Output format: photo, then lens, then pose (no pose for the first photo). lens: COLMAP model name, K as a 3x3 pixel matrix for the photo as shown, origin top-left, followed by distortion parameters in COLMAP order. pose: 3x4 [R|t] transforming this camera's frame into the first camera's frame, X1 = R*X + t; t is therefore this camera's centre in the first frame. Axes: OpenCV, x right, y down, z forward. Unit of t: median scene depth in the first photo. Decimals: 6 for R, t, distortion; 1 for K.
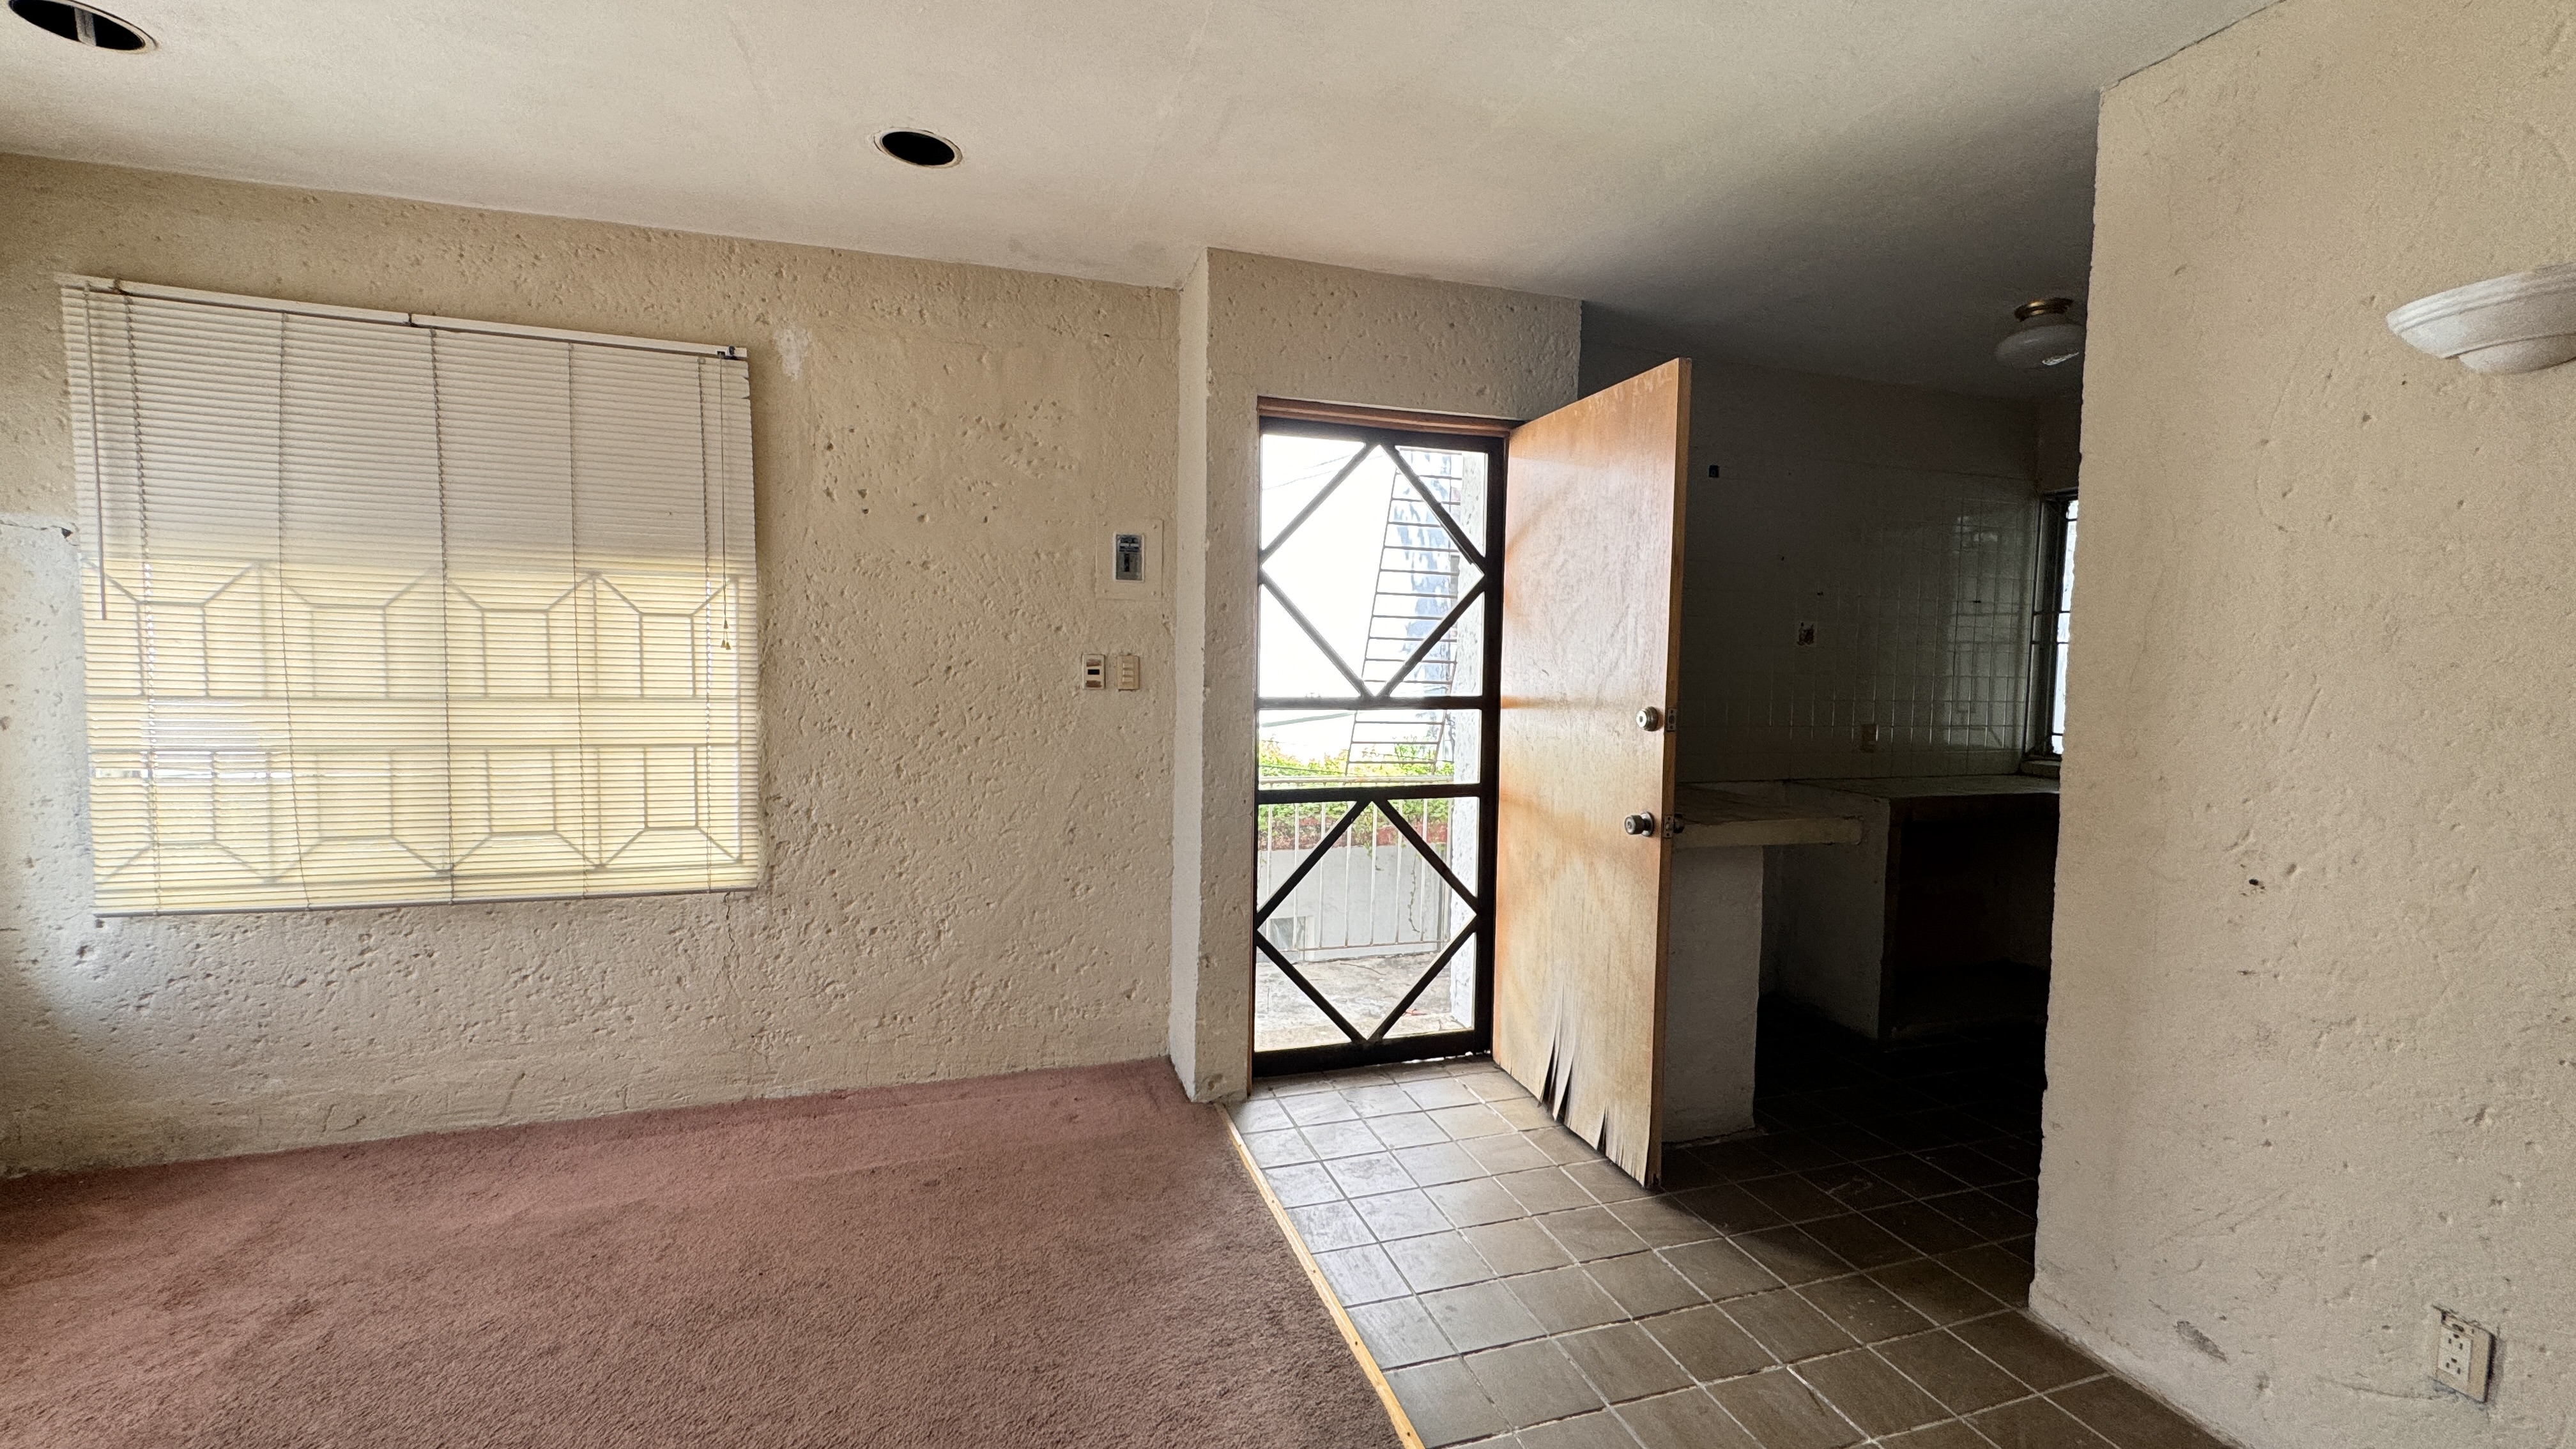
lens RADIAL K [[1032.1, 0, 1283.1], [0, 1032.1, 723.0], [0, 0, 1]] dist [-0.003913, 0.000815]
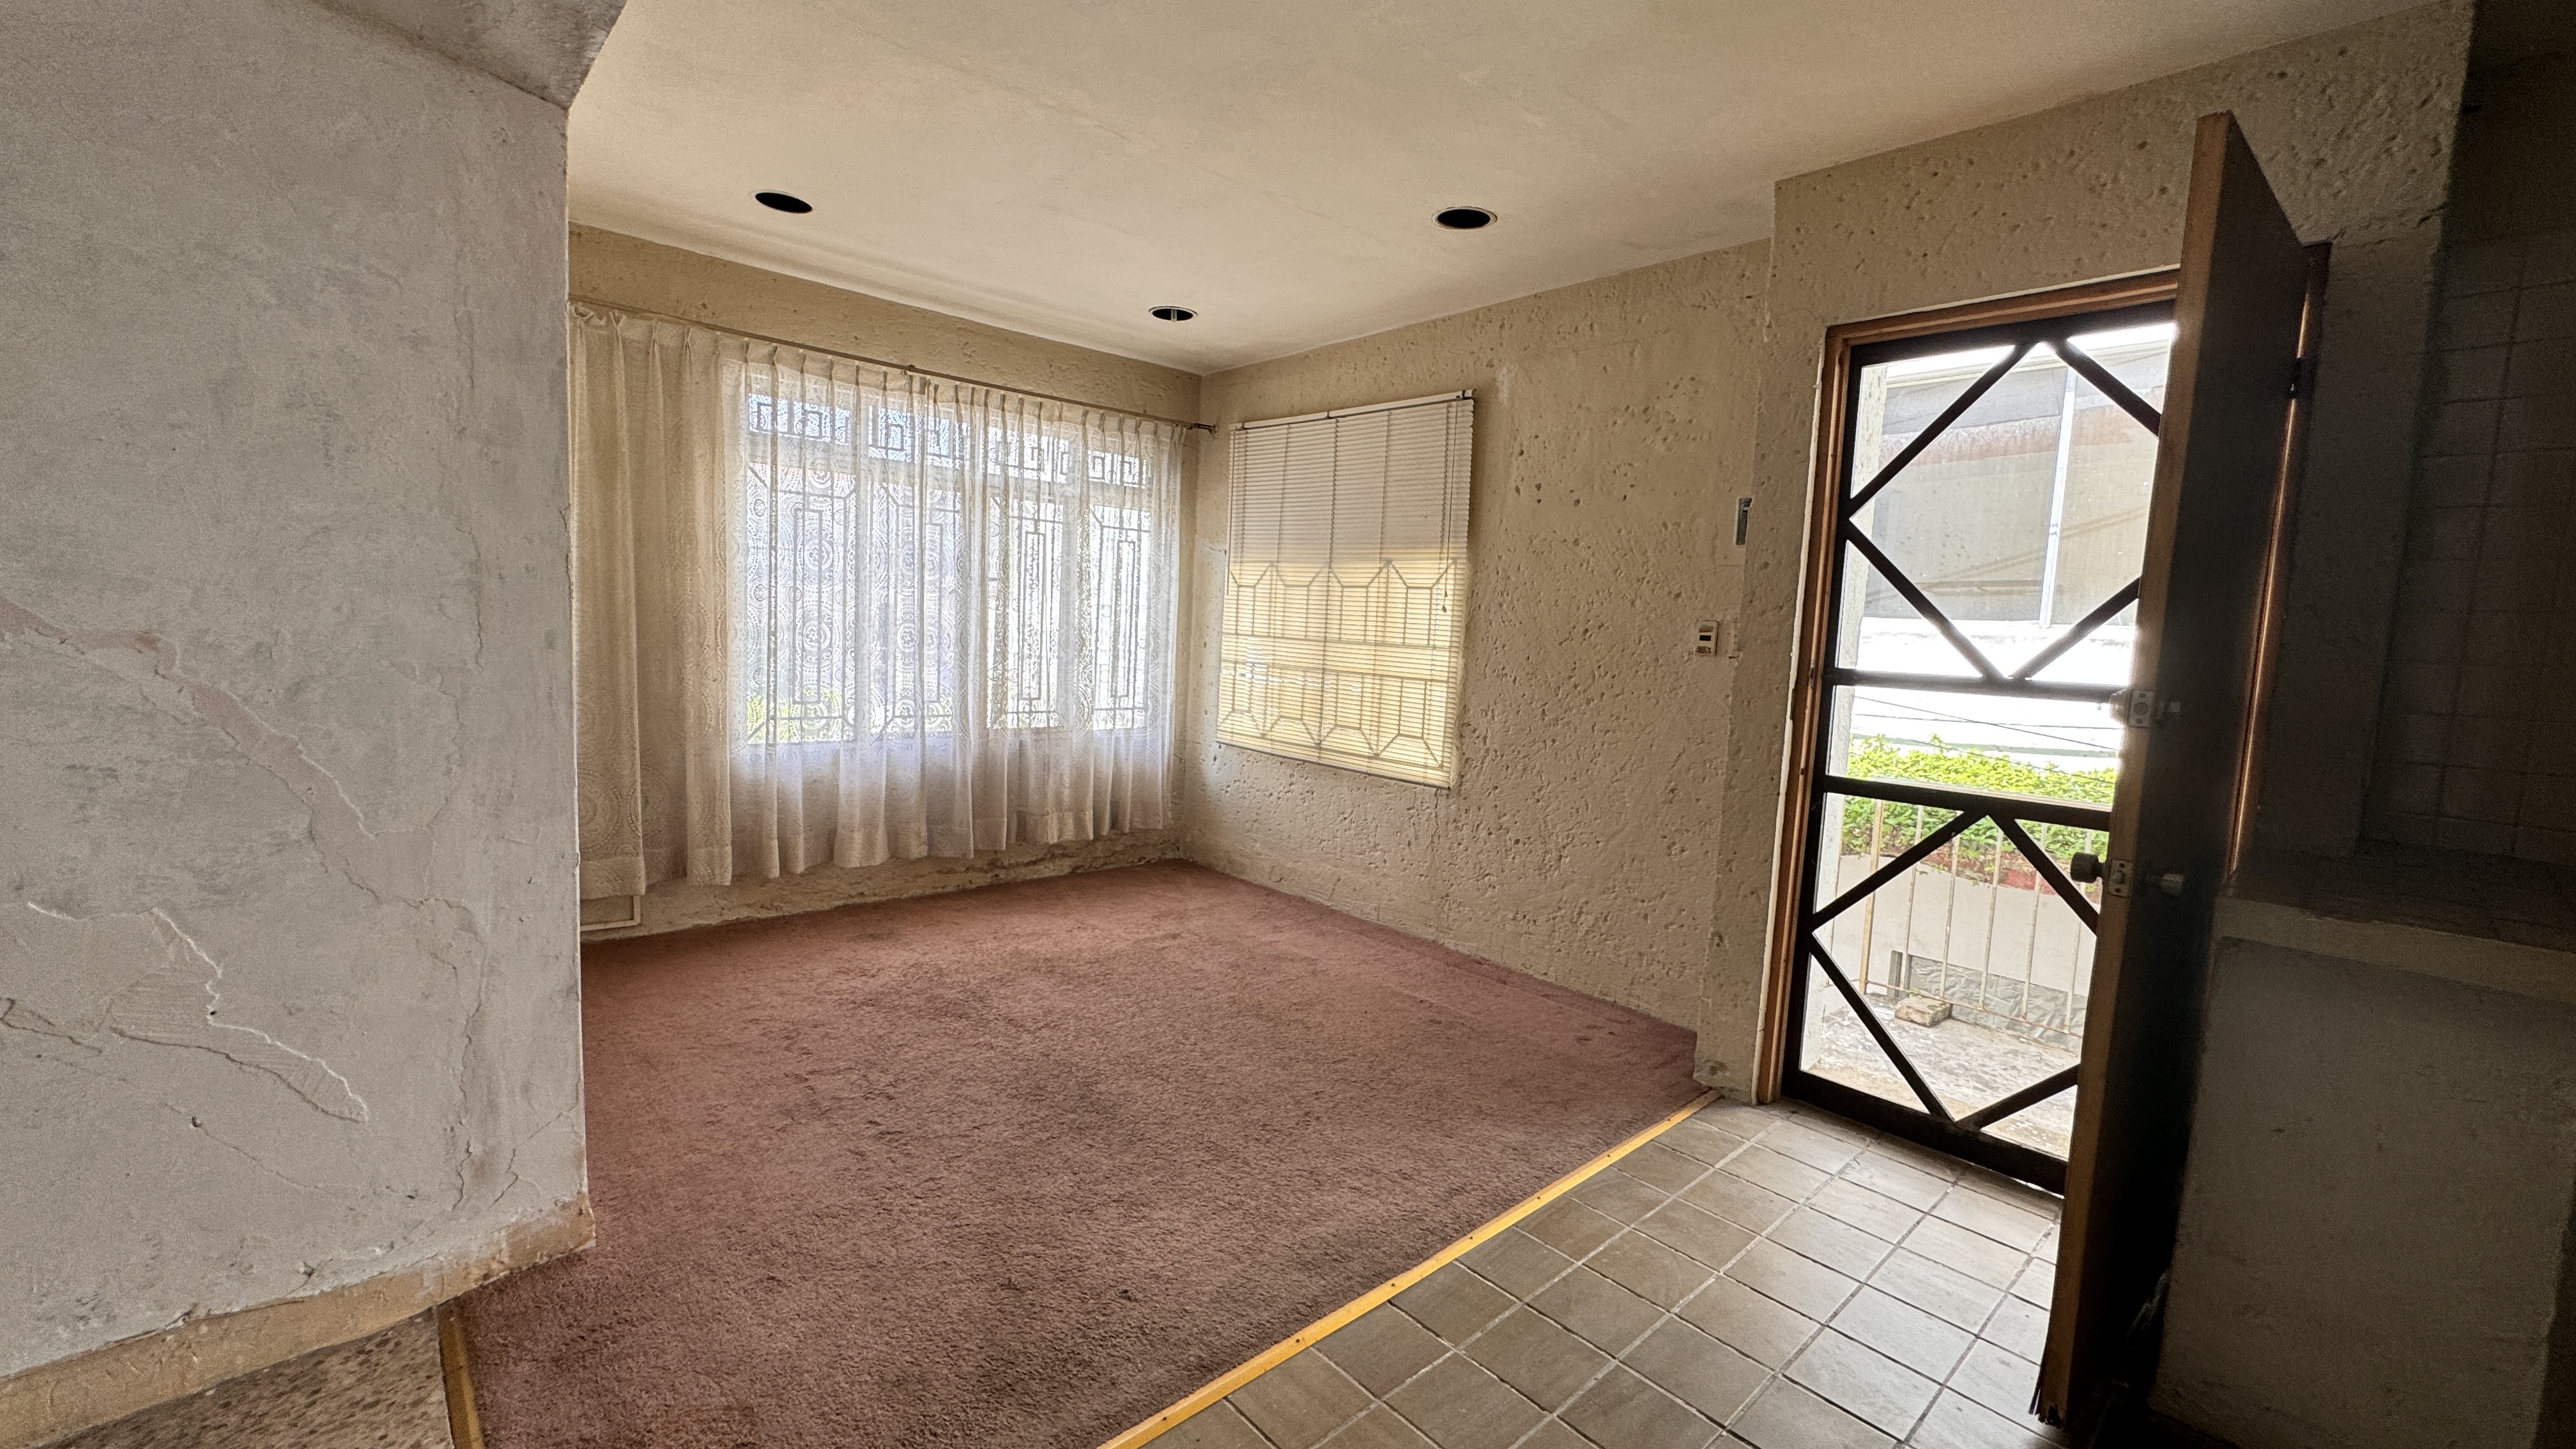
lens RADIAL K [[1032.1, 0, 1281.4], [0, 1032.1, 724.0], [0, 0, 1]] dist [-0.003913, 0.000815]
pose [[0.409700, 0.094544, -0.907308, 0.626803], [-0.100755, 0.993219, 0.058000, 0.019112], [0.906639, 0.067654, 0.416448, 0.230525]]
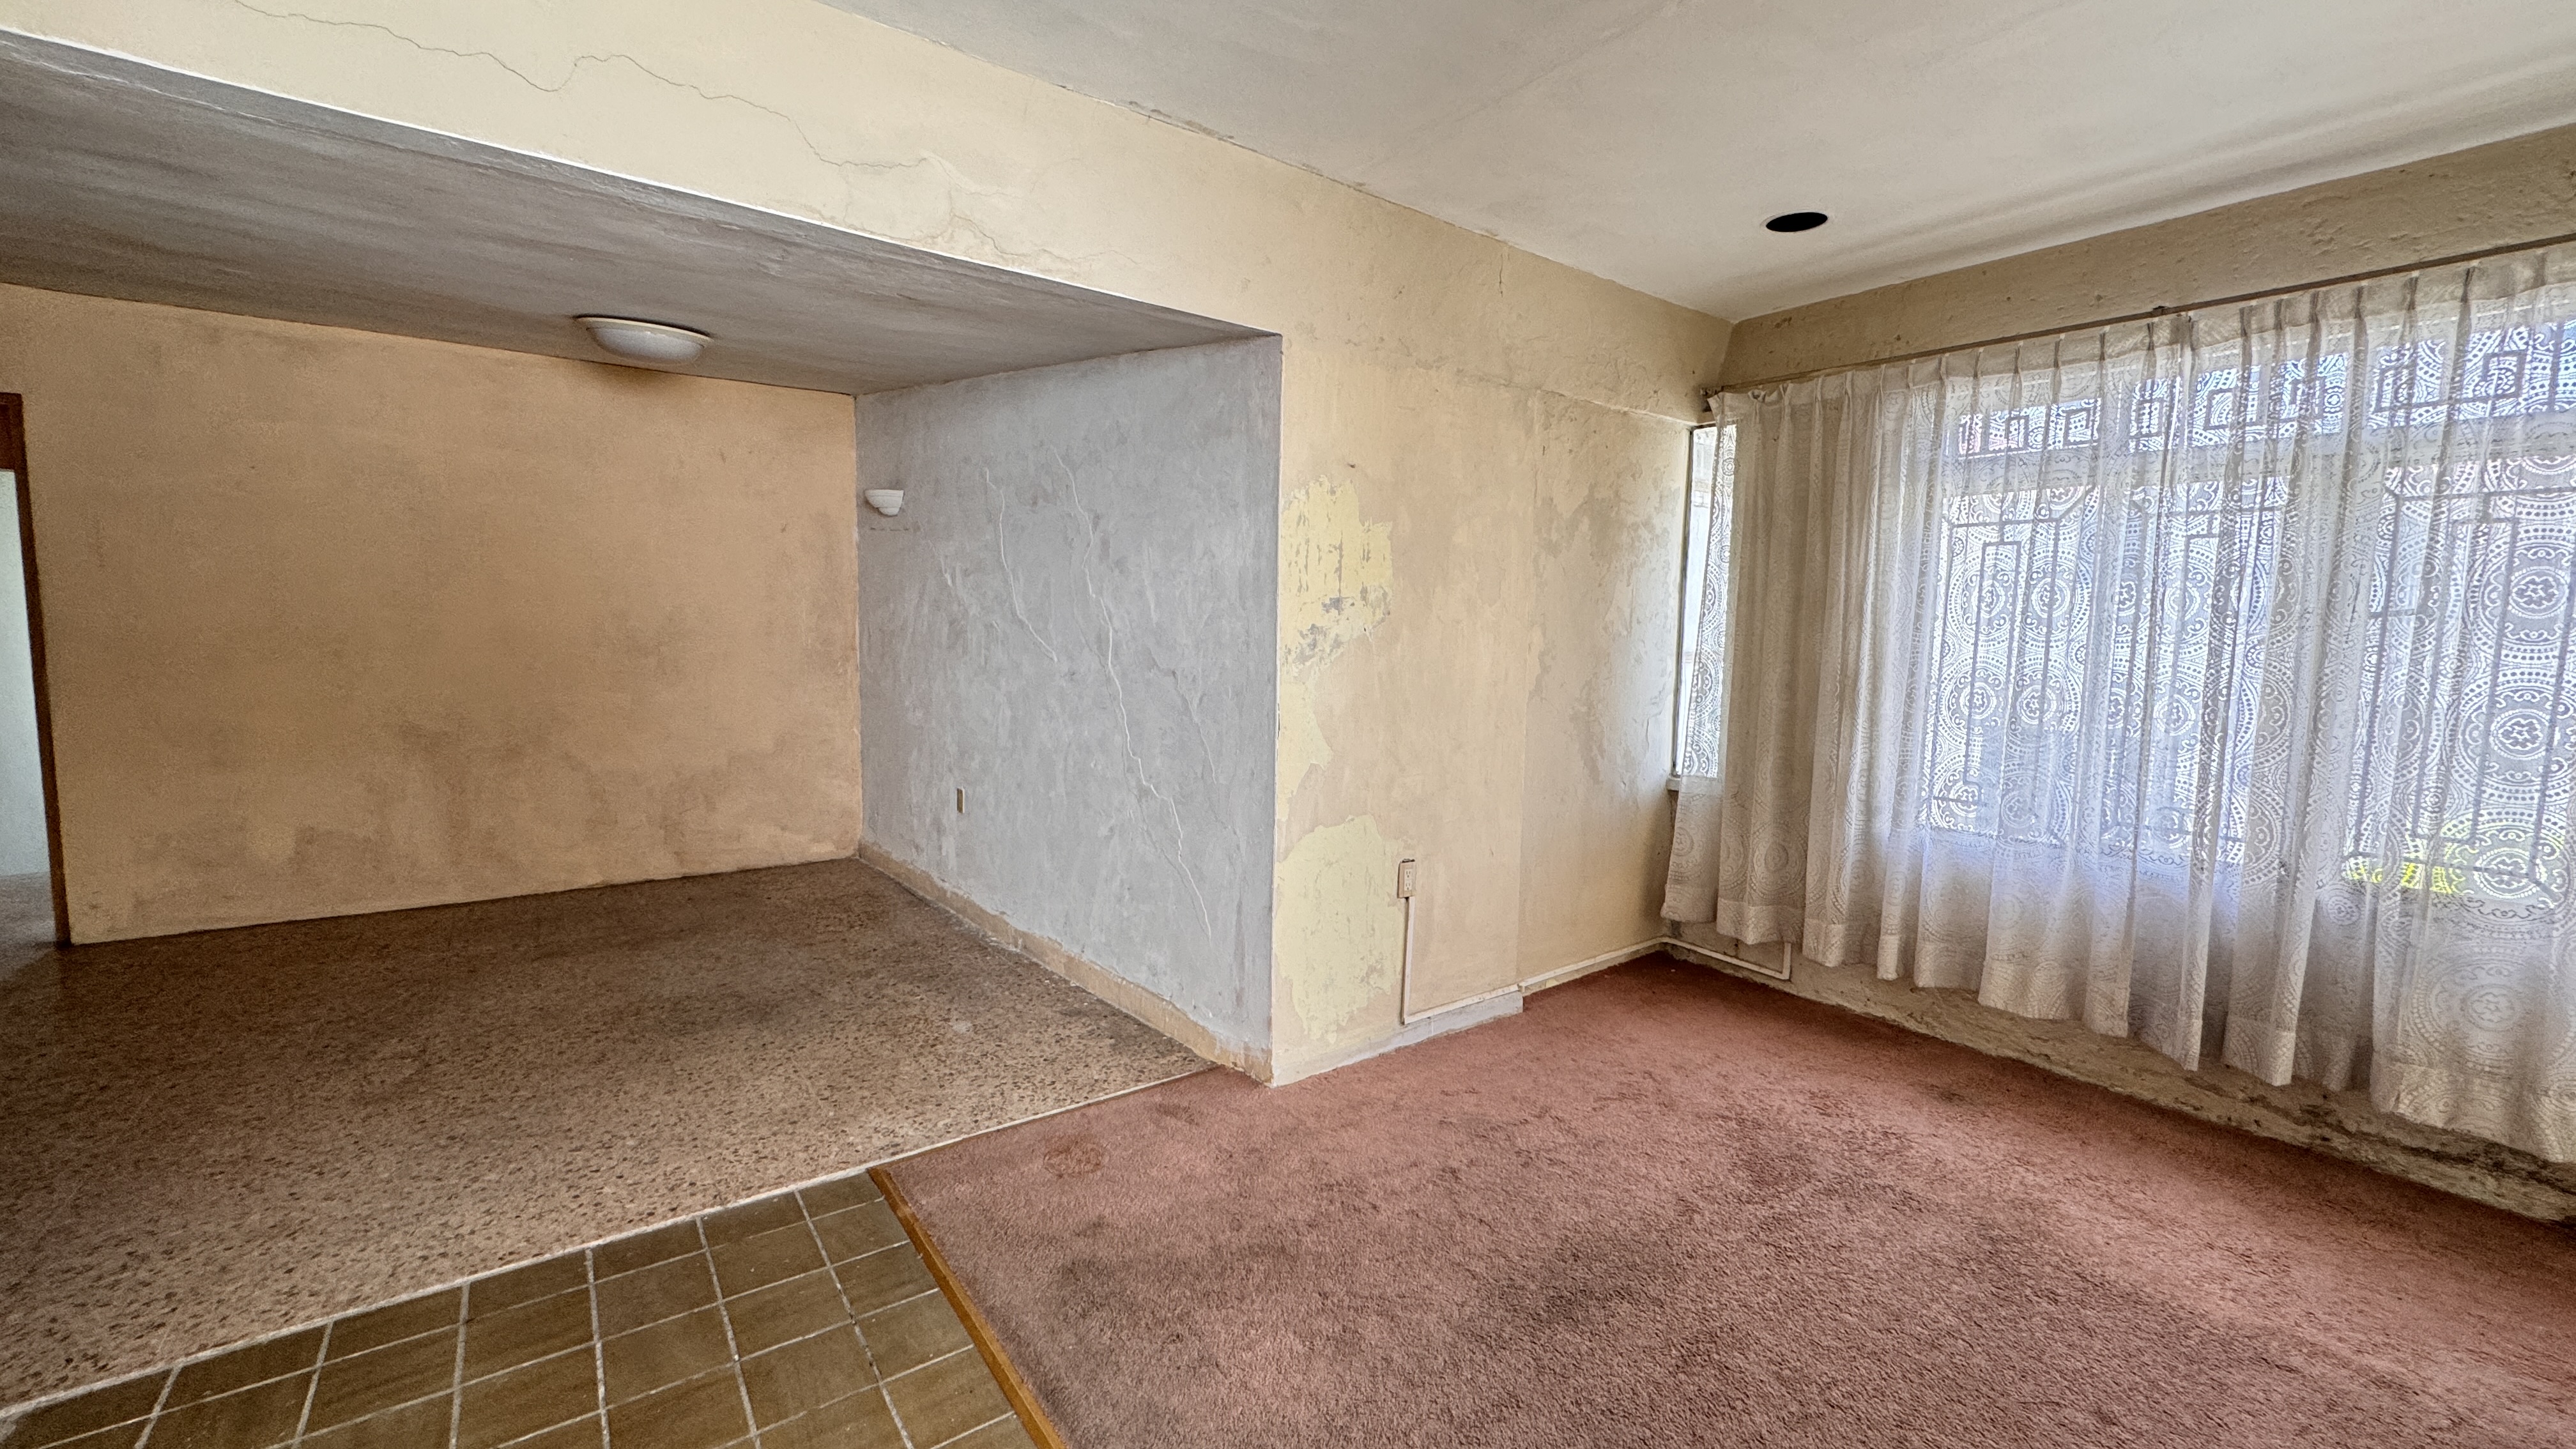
lens RADIAL K [[1032.1, 0, 1286.0], [0, 1032.1, 718.8], [0, 0, 1]] dist [-0.003913, 0.000815]
pose [[-0.947396, -0.003541, -0.320043, 0.168598], [-0.053736, 0.987505, 0.148143, -0.056991], [0.315519, 0.157548, -0.935749, 1.006322]]
